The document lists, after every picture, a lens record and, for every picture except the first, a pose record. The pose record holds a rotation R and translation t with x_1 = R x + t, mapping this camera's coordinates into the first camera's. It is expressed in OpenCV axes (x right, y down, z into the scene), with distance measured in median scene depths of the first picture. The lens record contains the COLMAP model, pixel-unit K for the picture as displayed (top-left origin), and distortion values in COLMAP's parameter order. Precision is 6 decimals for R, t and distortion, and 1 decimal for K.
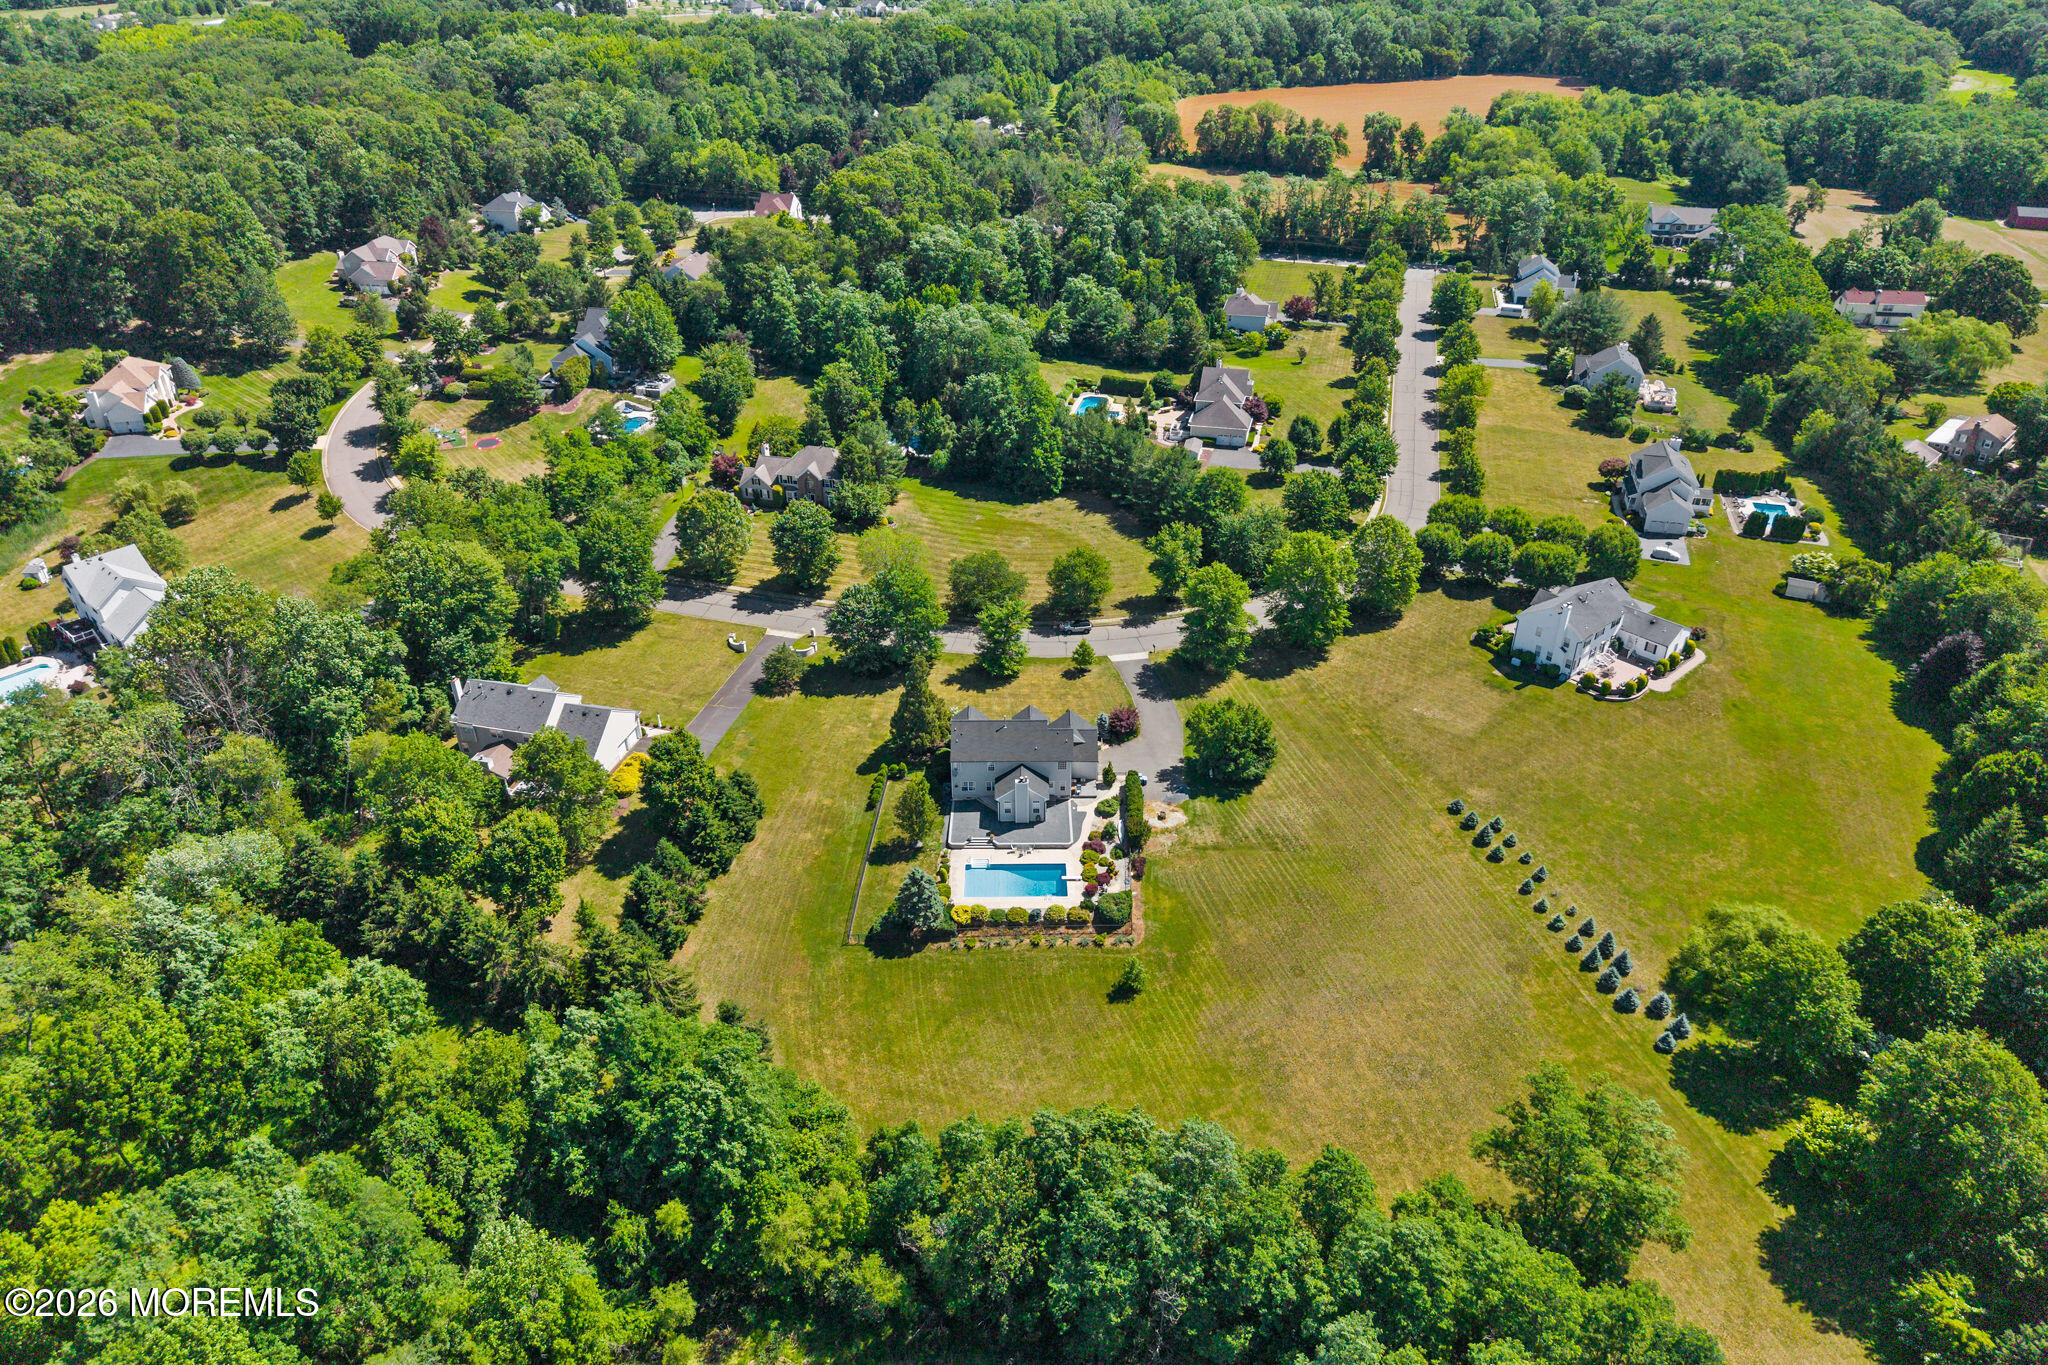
lens RADIAL K [[1357.2, 0, 1018.2], [0, 1357.2, 684.4], [0, 0, 1]] dist [0.037595, -0.042109]
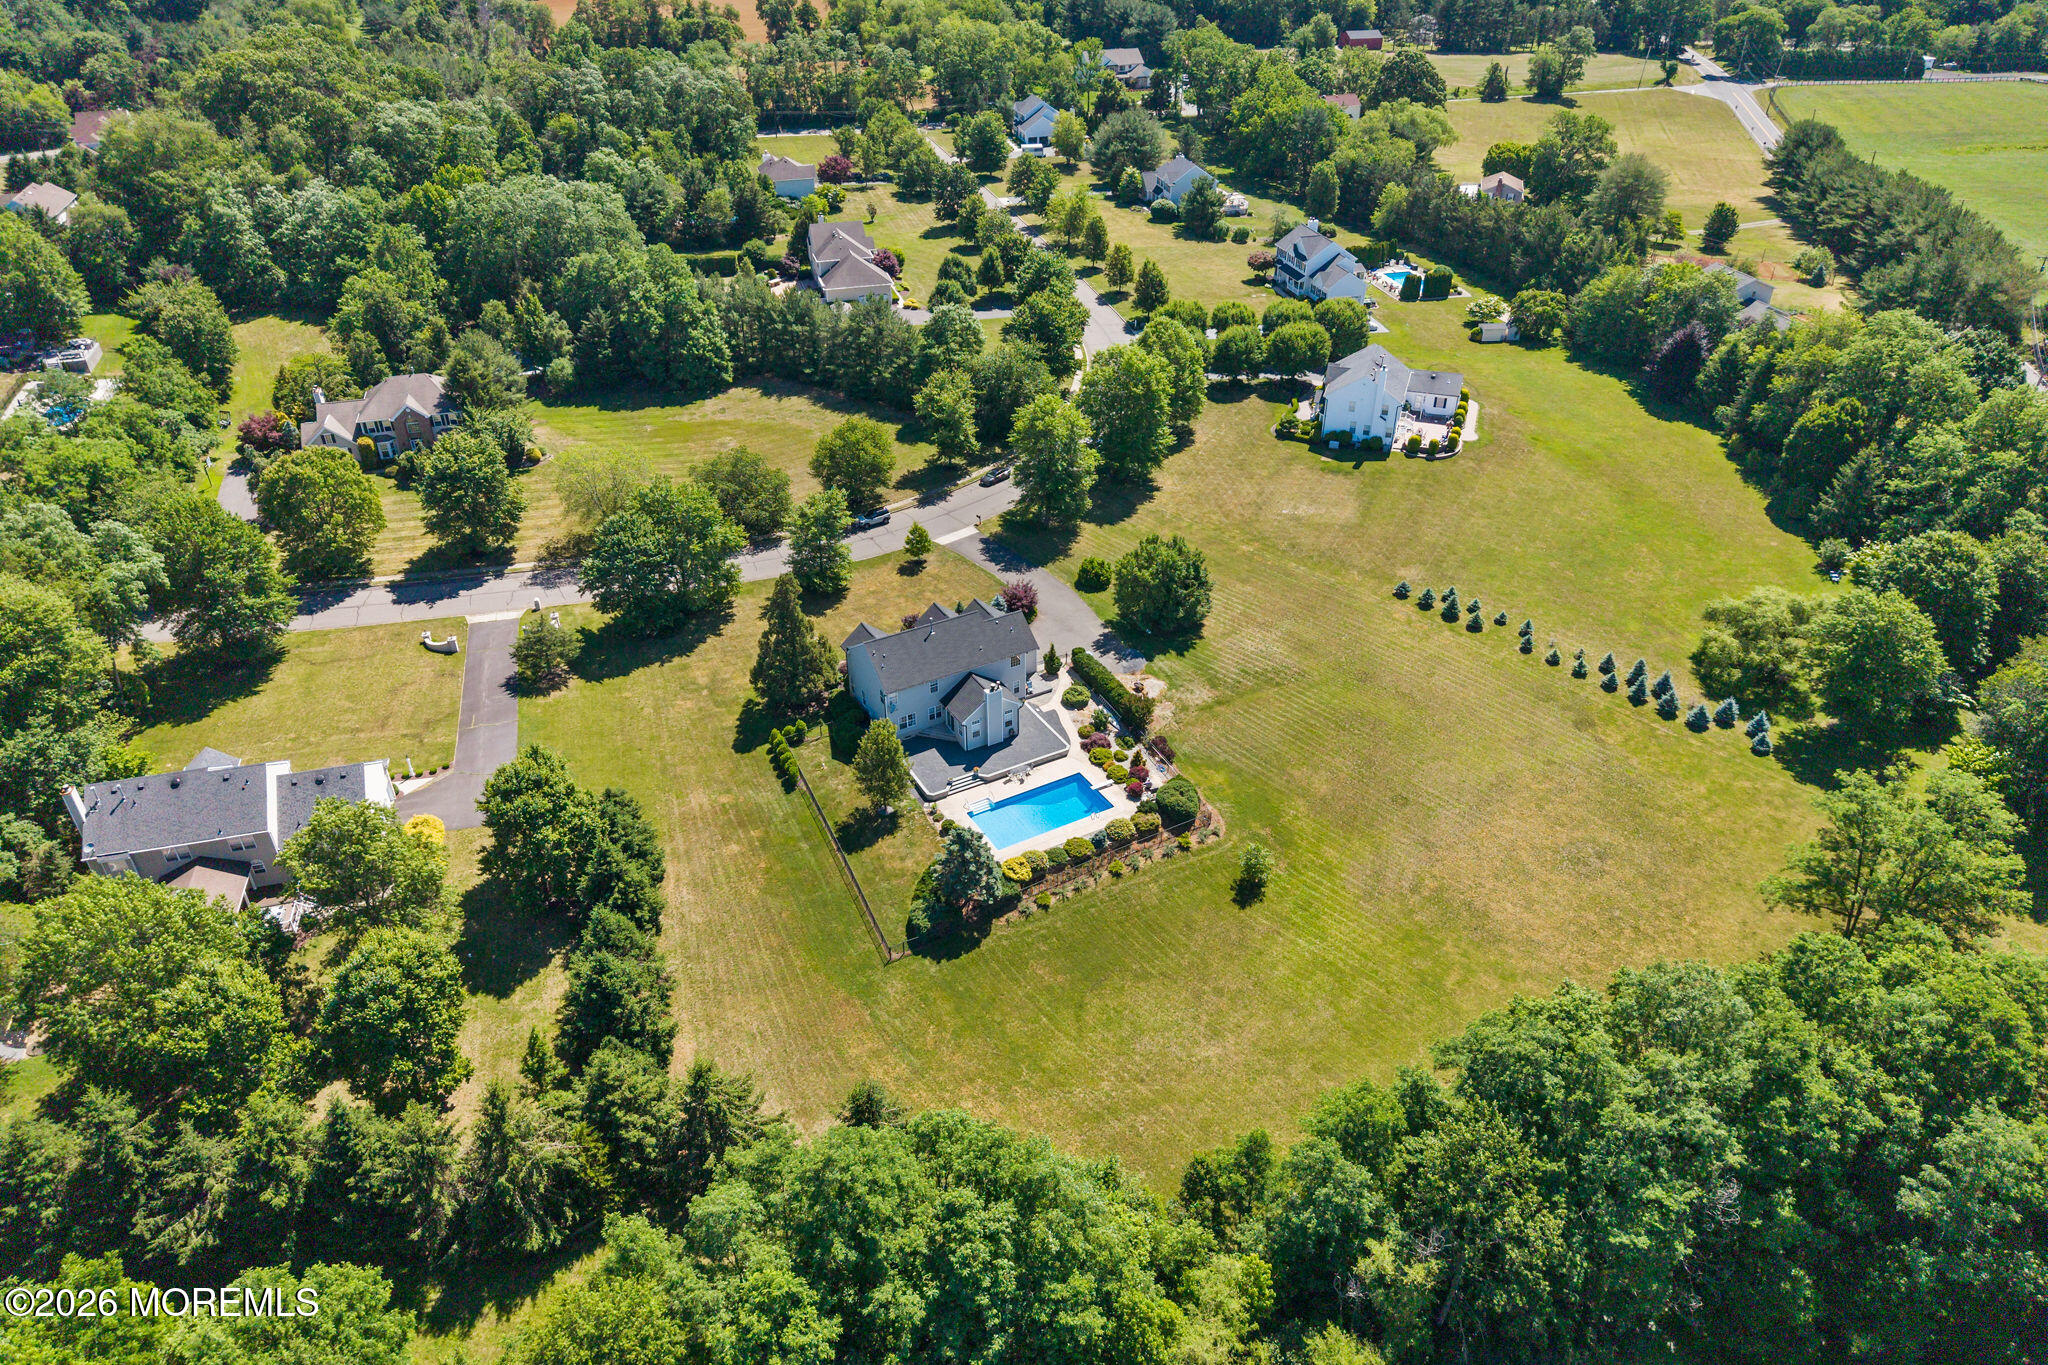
lens RADIAL K [[1357.2, 0, 1027.2], [0, 1357.2, 680.5], [0, 0, 1]] dist [0.037595, -0.042109]
pose [[0.870738, -0.268212, 0.412162, -0.247541], [0.256165, 0.962854, 0.085395, 0.005640], [-0.419755, 0.031225, 0.907100, 0.250262]]
